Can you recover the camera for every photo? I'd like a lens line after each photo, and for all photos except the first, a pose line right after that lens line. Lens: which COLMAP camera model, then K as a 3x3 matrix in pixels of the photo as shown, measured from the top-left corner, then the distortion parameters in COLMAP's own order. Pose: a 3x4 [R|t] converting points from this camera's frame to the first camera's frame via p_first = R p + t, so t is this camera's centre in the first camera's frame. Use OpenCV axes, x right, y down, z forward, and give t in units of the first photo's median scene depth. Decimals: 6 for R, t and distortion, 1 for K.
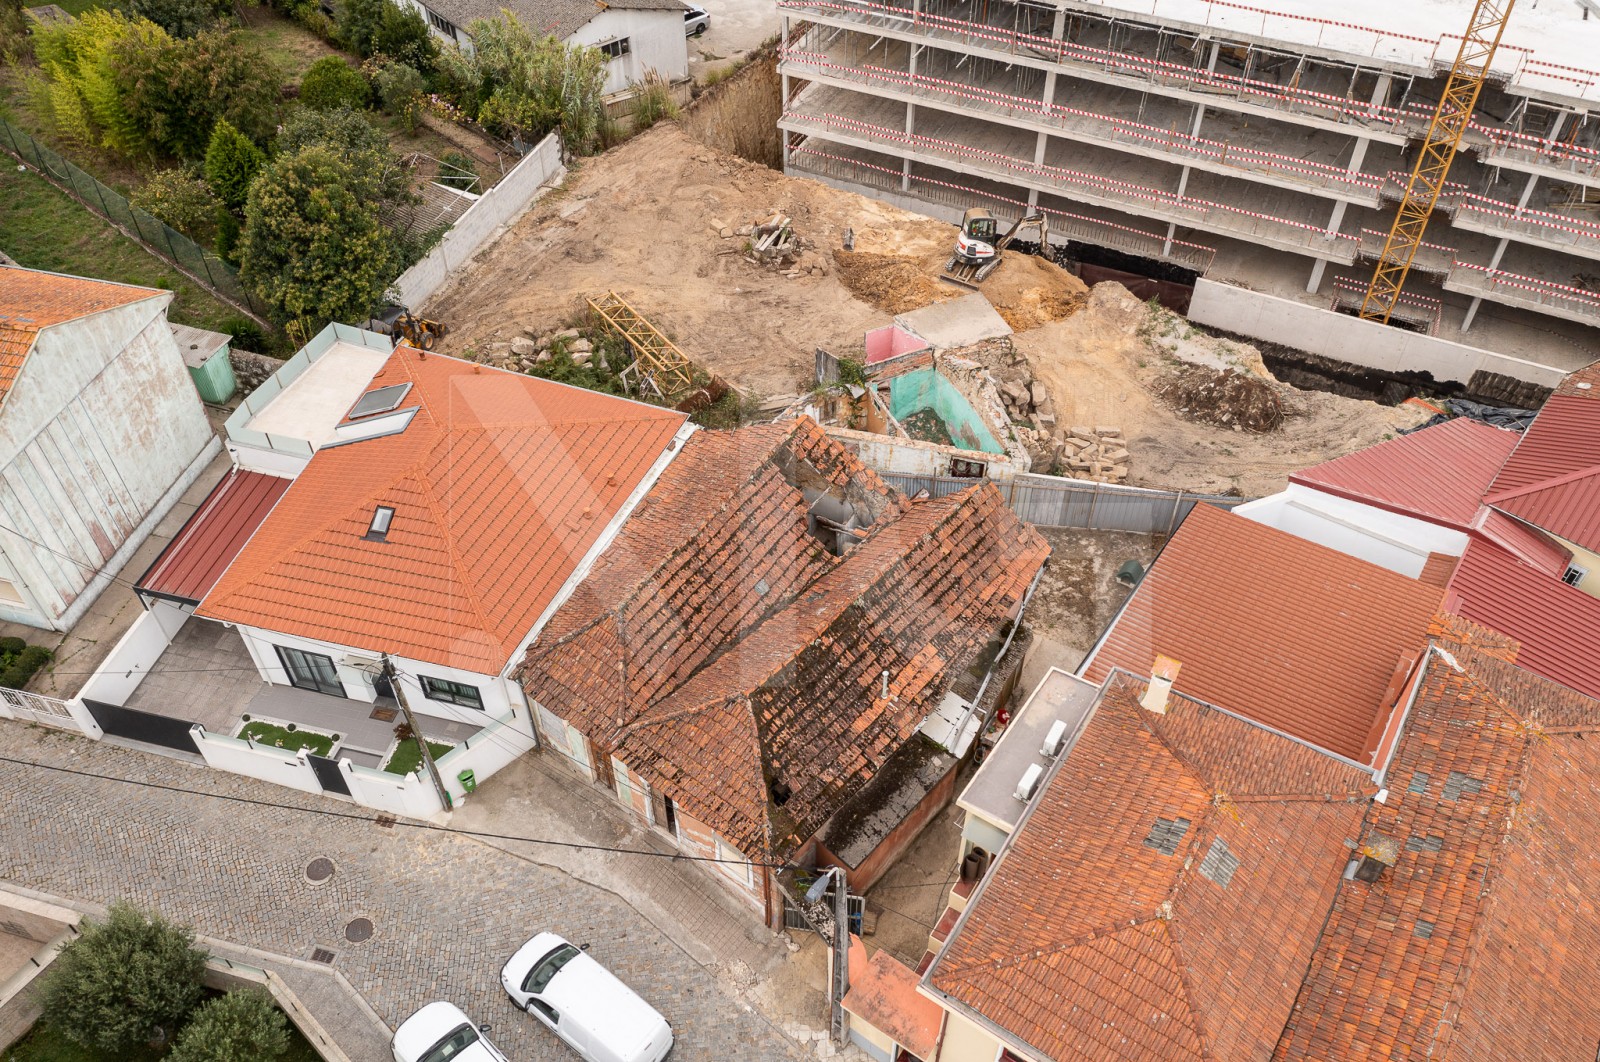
lens RADIAL K [[1296.5, 0, 815.2], [0, 1296.5, 607.2], [0, 0, 1]] dist [-0.009145, 0.002415]
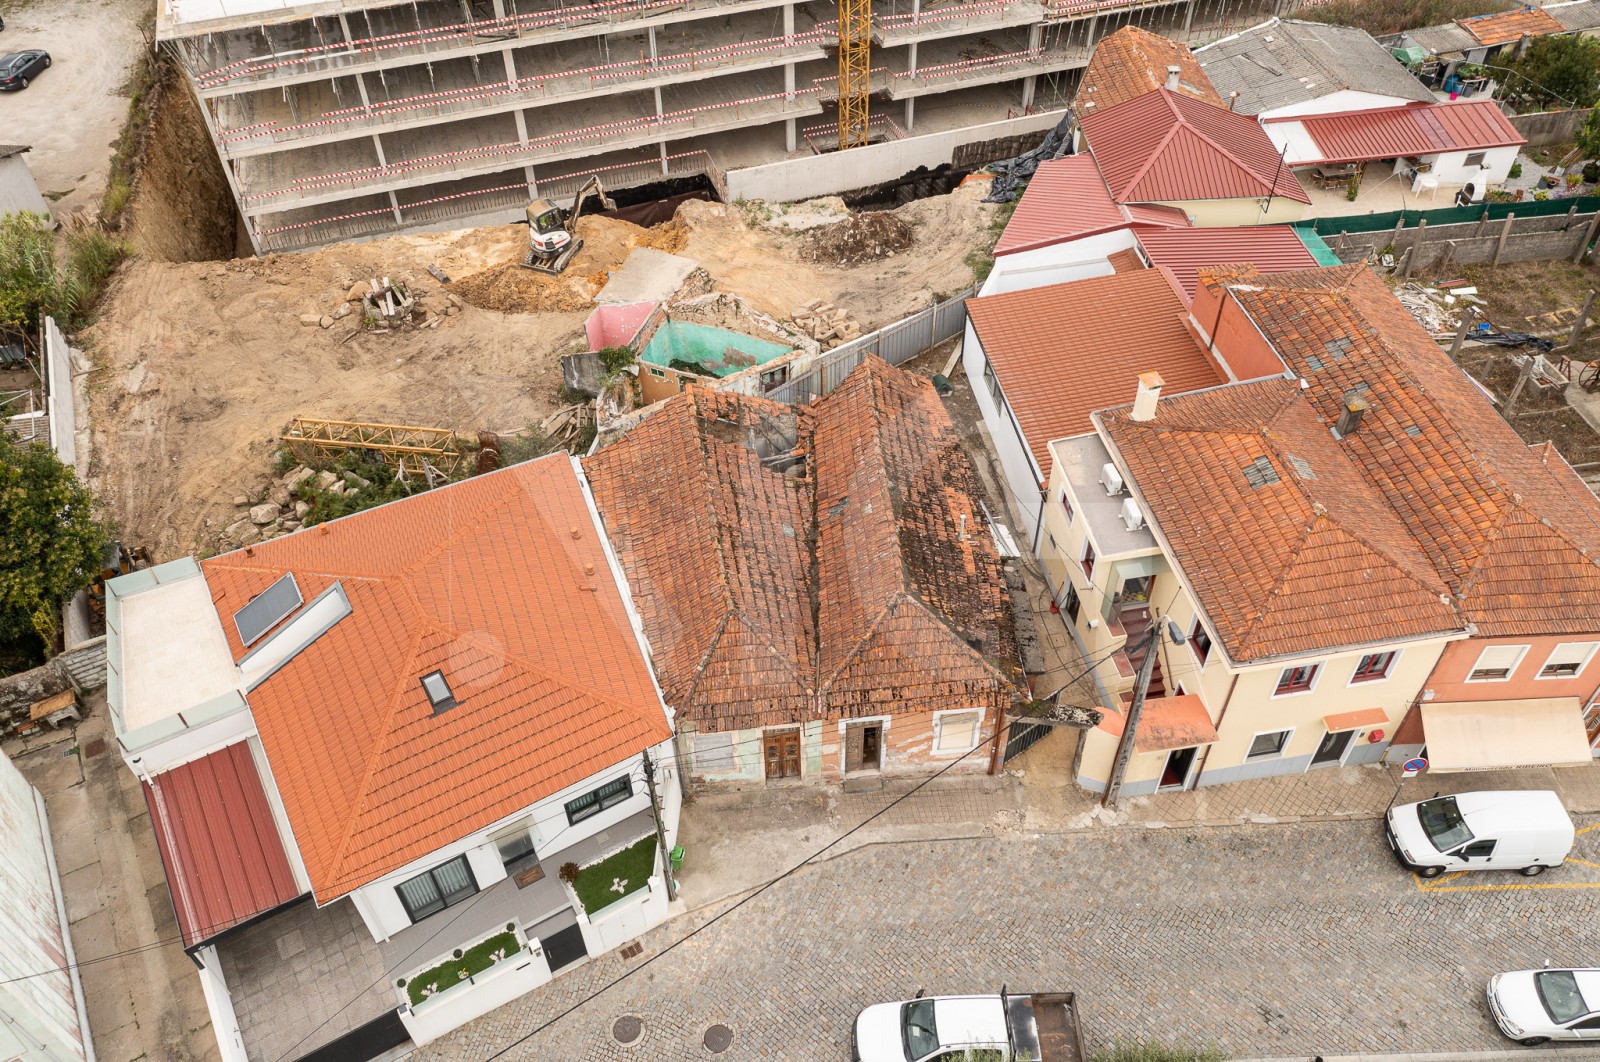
lens RADIAL K [[1296.5, 0, 815.2], [0, 1296.5, 607.2], [0, 0, 1]] dist [-0.009145, 0.002415]
pose [[0.695406, -0.534799, 0.480001, -0.432244], [0.533216, 0.831797, 0.154255, -0.087637], [-0.481759, 0.148675, 0.863599, 0.077053]]
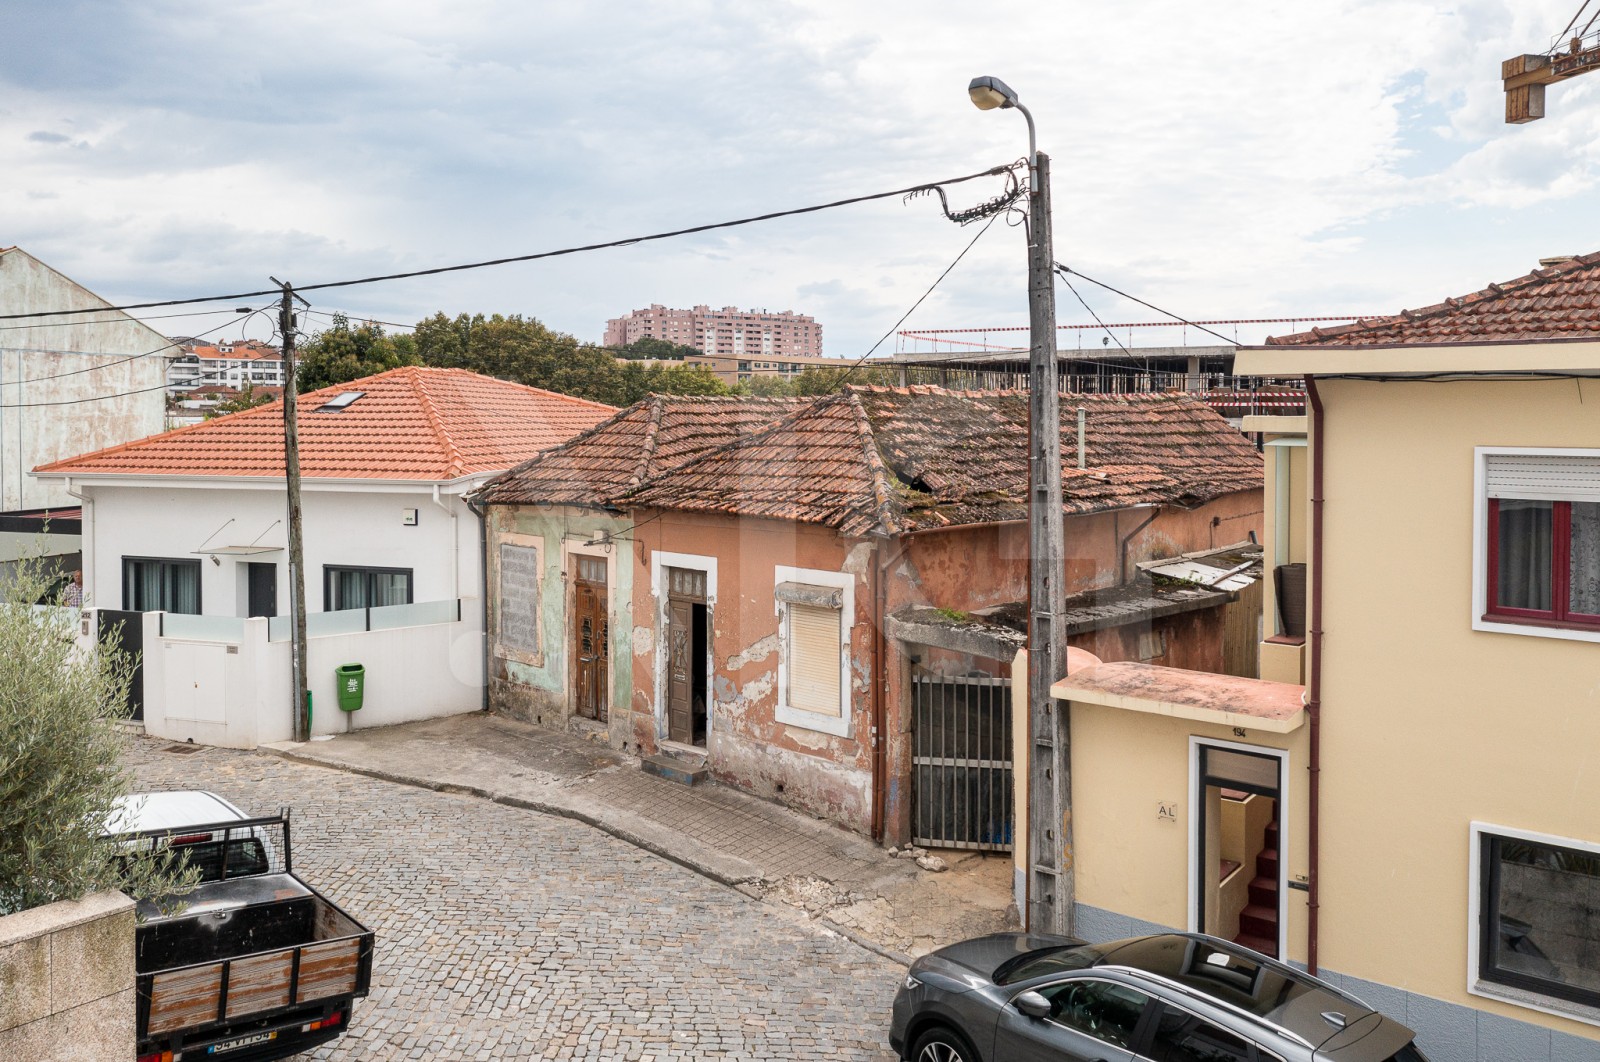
lens RADIAL K [[1323.1, 0, 820.3], [0, 1323.1, 445.7], [0, 0, 1]] dist [-0.003231, -0.002568]
pose [[0.997832, 0.014360, -0.064224, -0.020499], [-0.057146, 0.673066, -0.737372, 0.371852], [0.032638, 0.739443, 0.672427, 0.415964]]
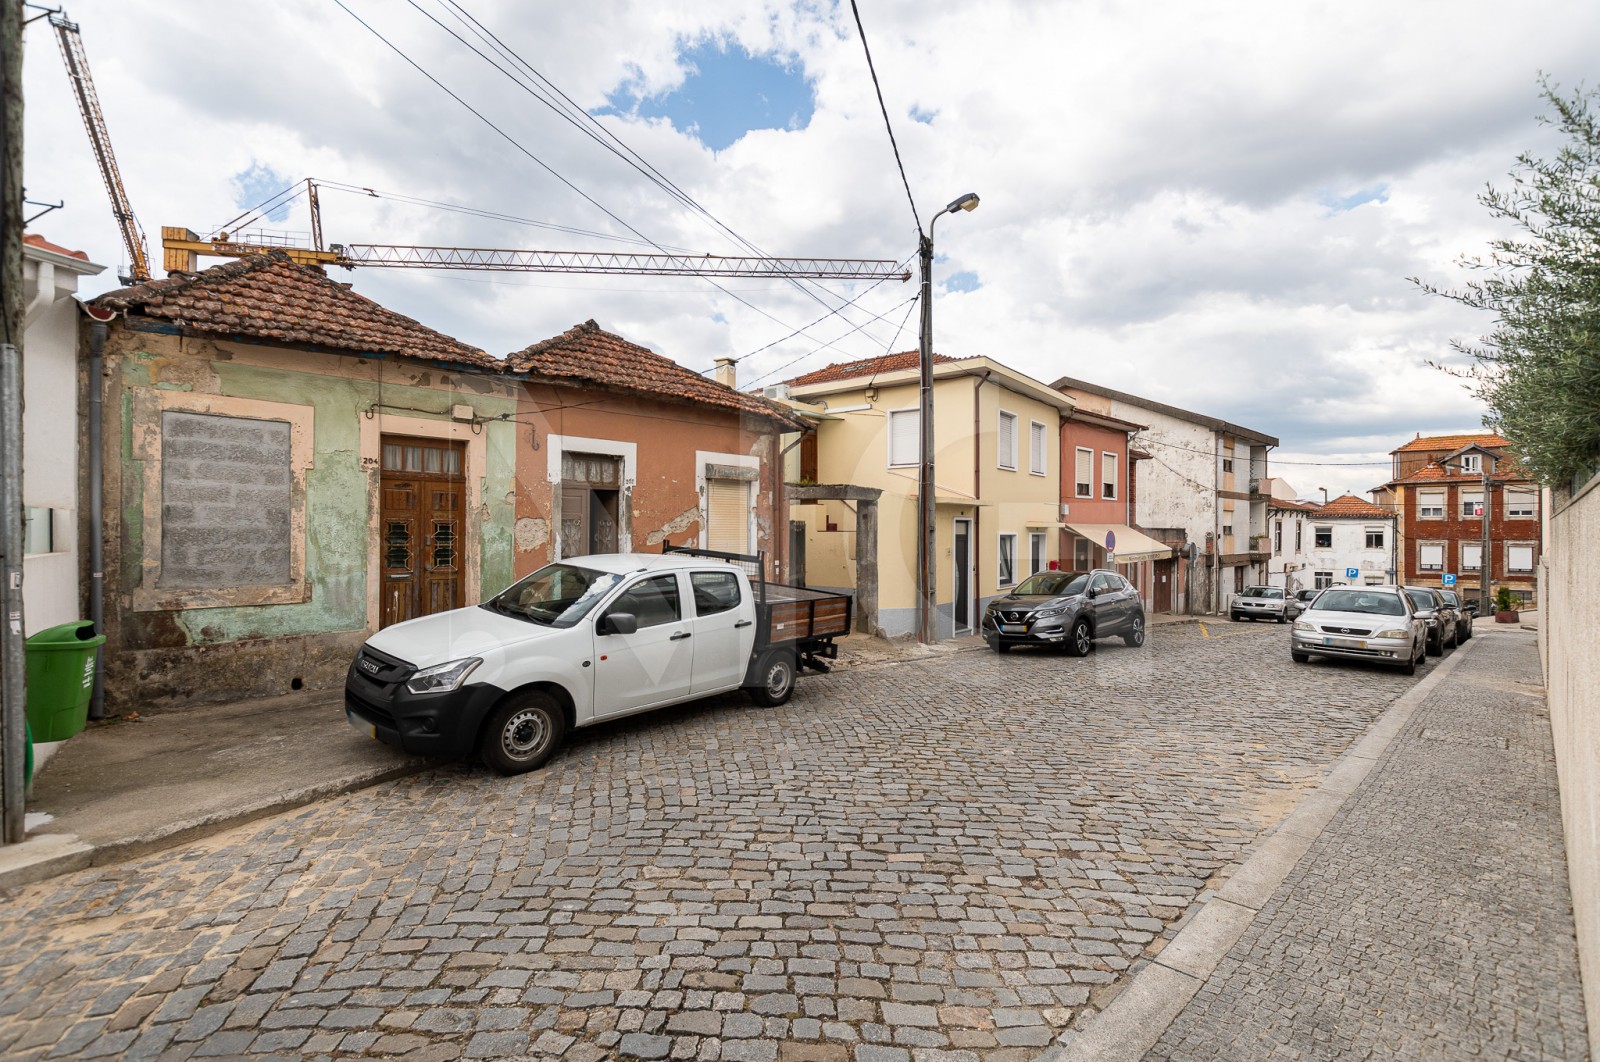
lens RADIAL K [[680.1, 0, 789.7], [0, 680.1, 528.1], [0, 0, 1]] dist [0.002735, -0.000389]
pose [[0.077385, 0.014574, 0.996895, -0.295159], [0.753676, 0.653713, -0.068062, 0.173688], [-0.652675, 0.756602, 0.039603, 0.687230]]
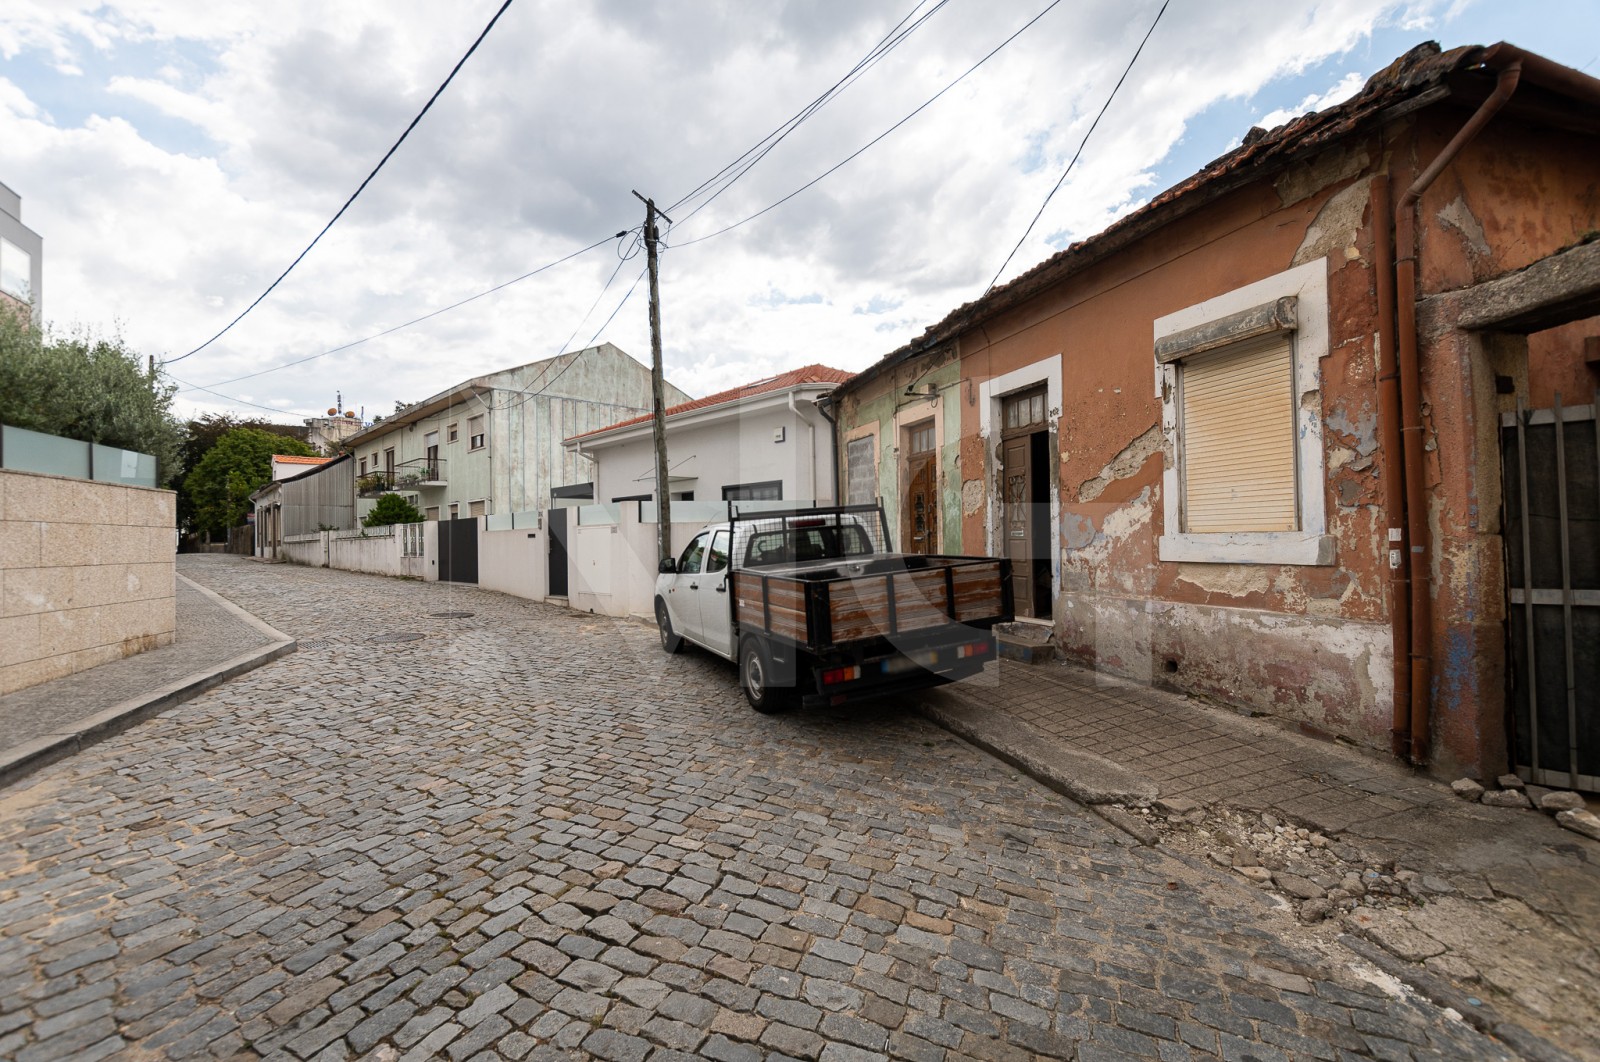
lens RADIAL K [[694.6, 0, 788.3], [0, 694.6, 528.8], [0, 0, 1]] dist [0.001812, -0.001018]
pose [[0.854722, -0.011788, -0.518952, -0.048837], [-0.389540, 0.646208, -0.656258, 0.252553], [0.343087, 0.763071, 0.547736, 0.632140]]
